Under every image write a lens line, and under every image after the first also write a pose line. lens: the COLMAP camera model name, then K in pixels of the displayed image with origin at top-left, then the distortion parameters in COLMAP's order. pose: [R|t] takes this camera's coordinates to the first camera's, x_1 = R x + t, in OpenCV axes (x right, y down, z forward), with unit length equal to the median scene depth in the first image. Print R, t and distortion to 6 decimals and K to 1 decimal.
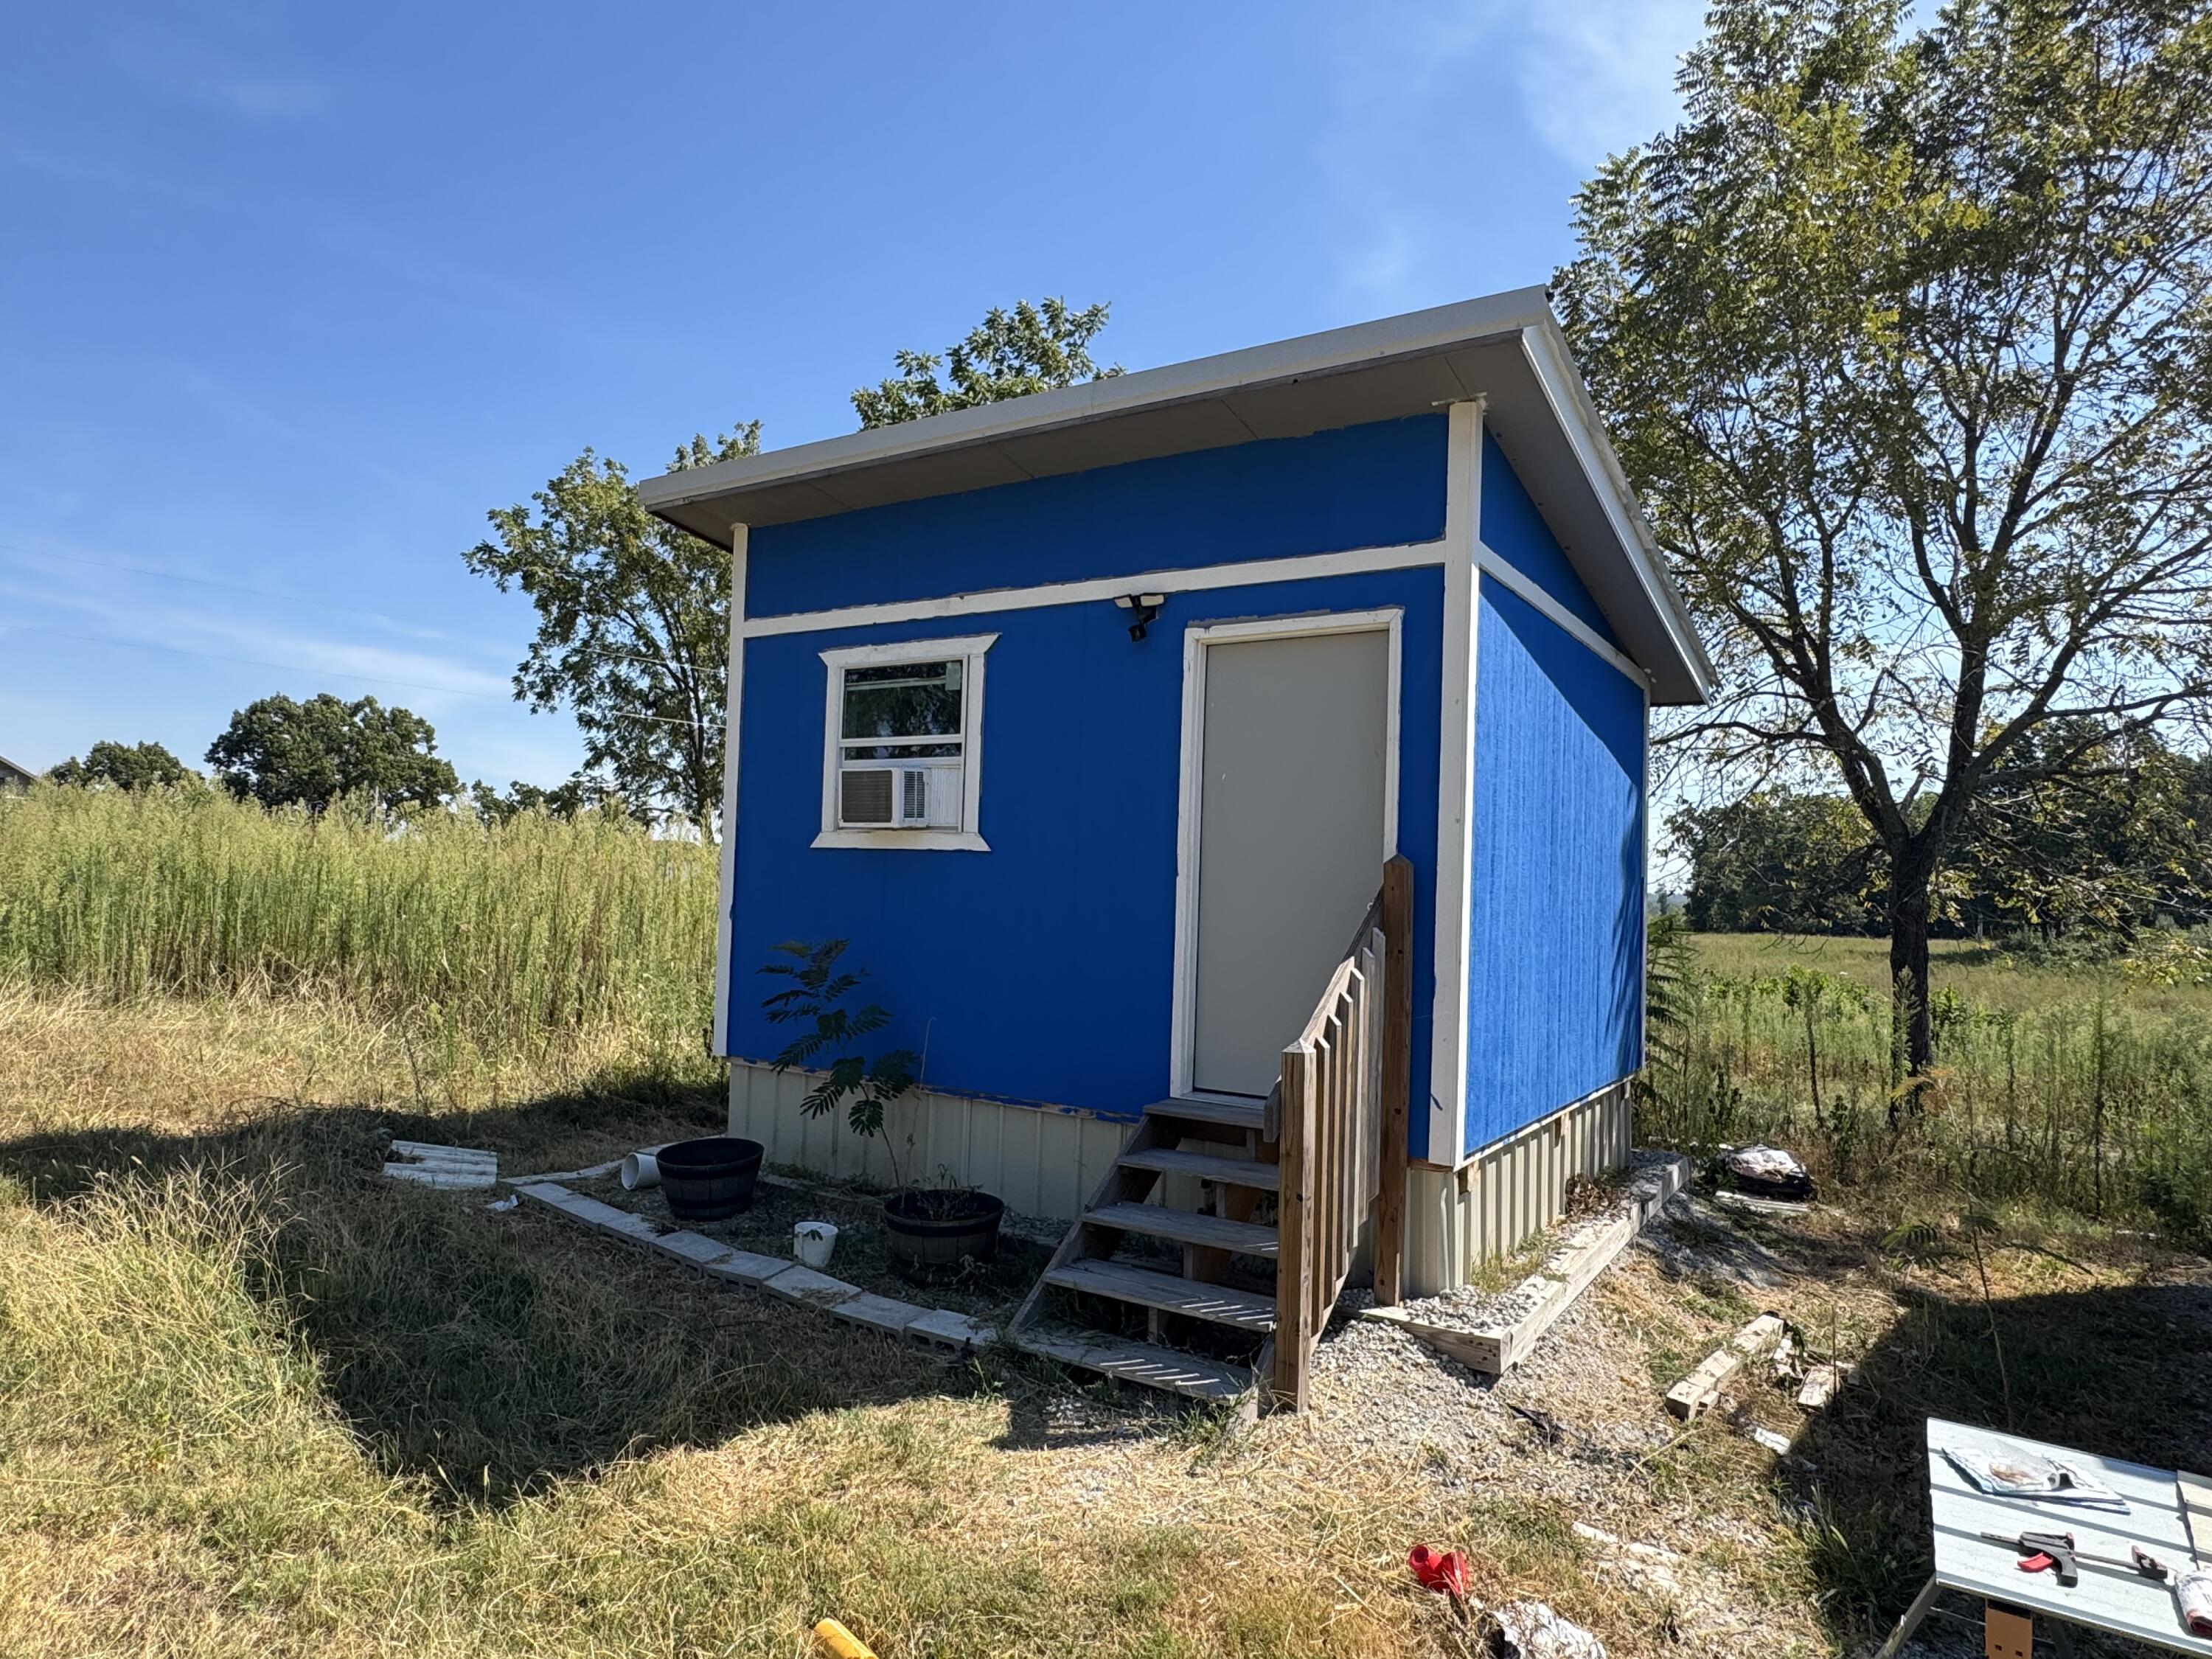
lens RADIAL K [[1293.9, 0, 1098.8], [0, 1293.9, 832.5], [0, 0, 1]] dist [-0.010699, 0.002109]
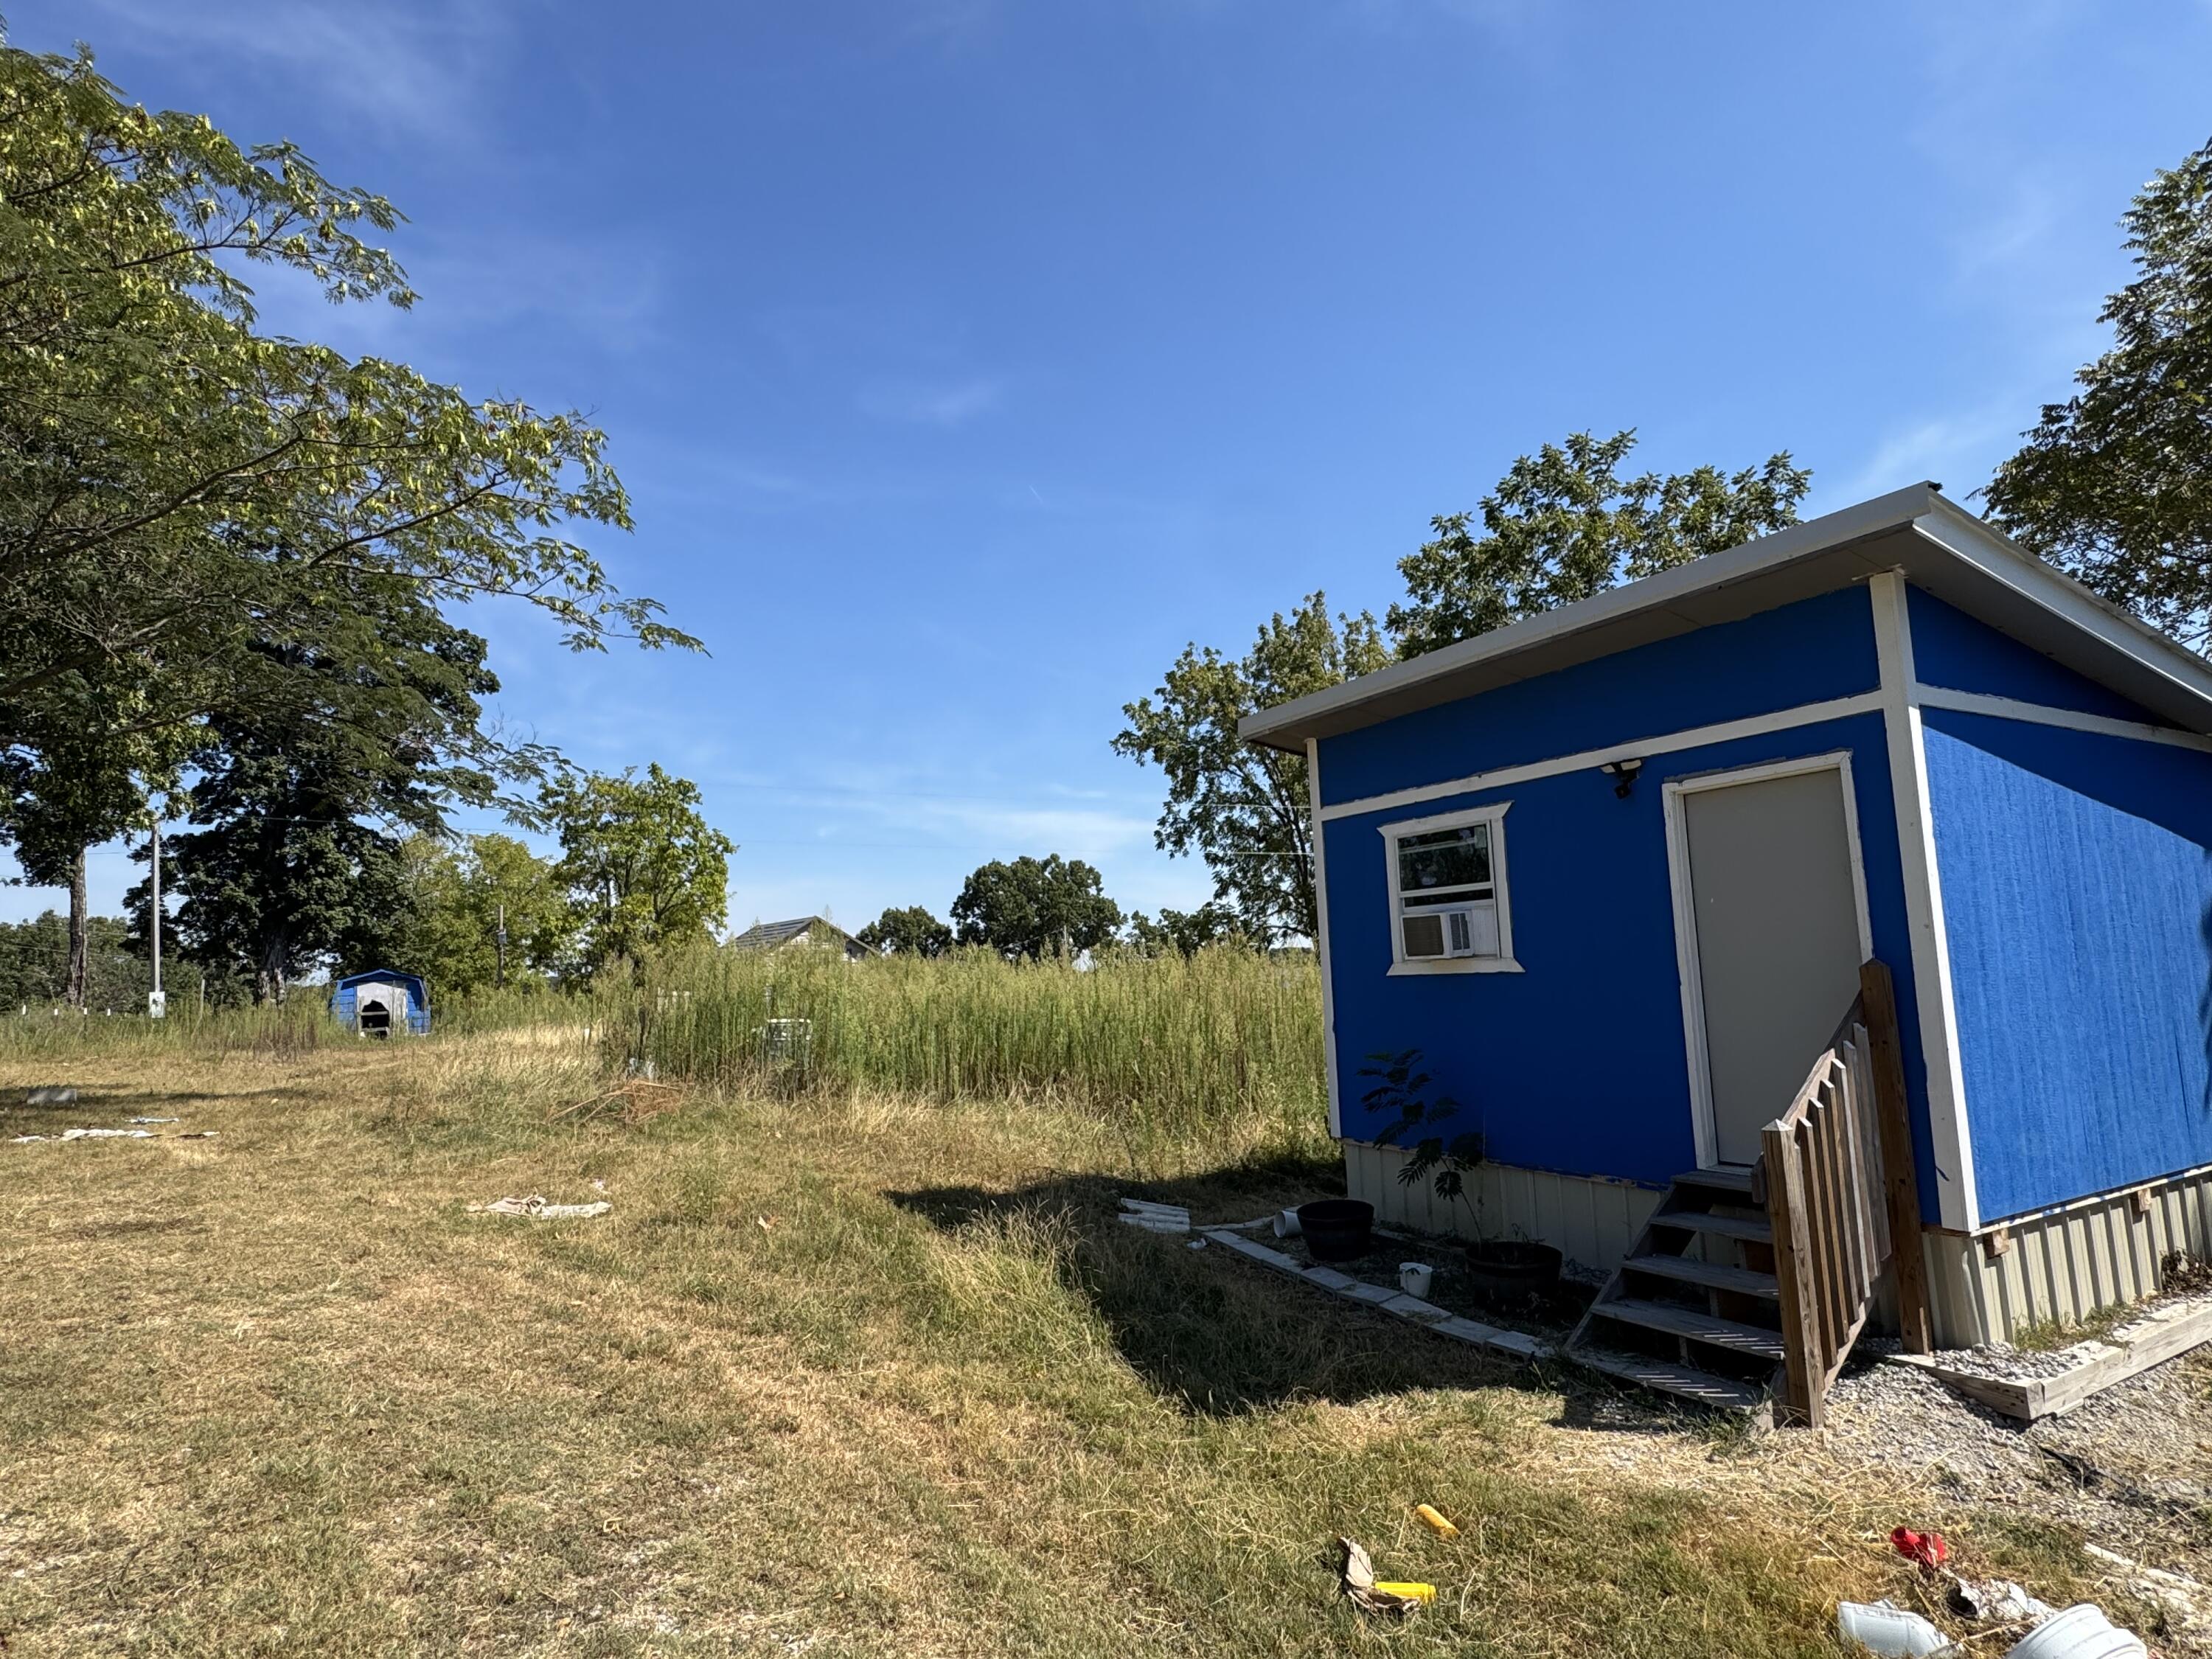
lens RADIAL K [[1174.8, 0, 1099.6], [0, 1174.8, 830.6], [0, 0, 1]] dist [-0.008735, 0.001195]
pose [[0.884076, -0.122463, -0.451013, 0.102081], [0.083371, 0.990904, -0.105635, -0.044230], [0.459847, 0.055787, 0.886244, -0.271353]]
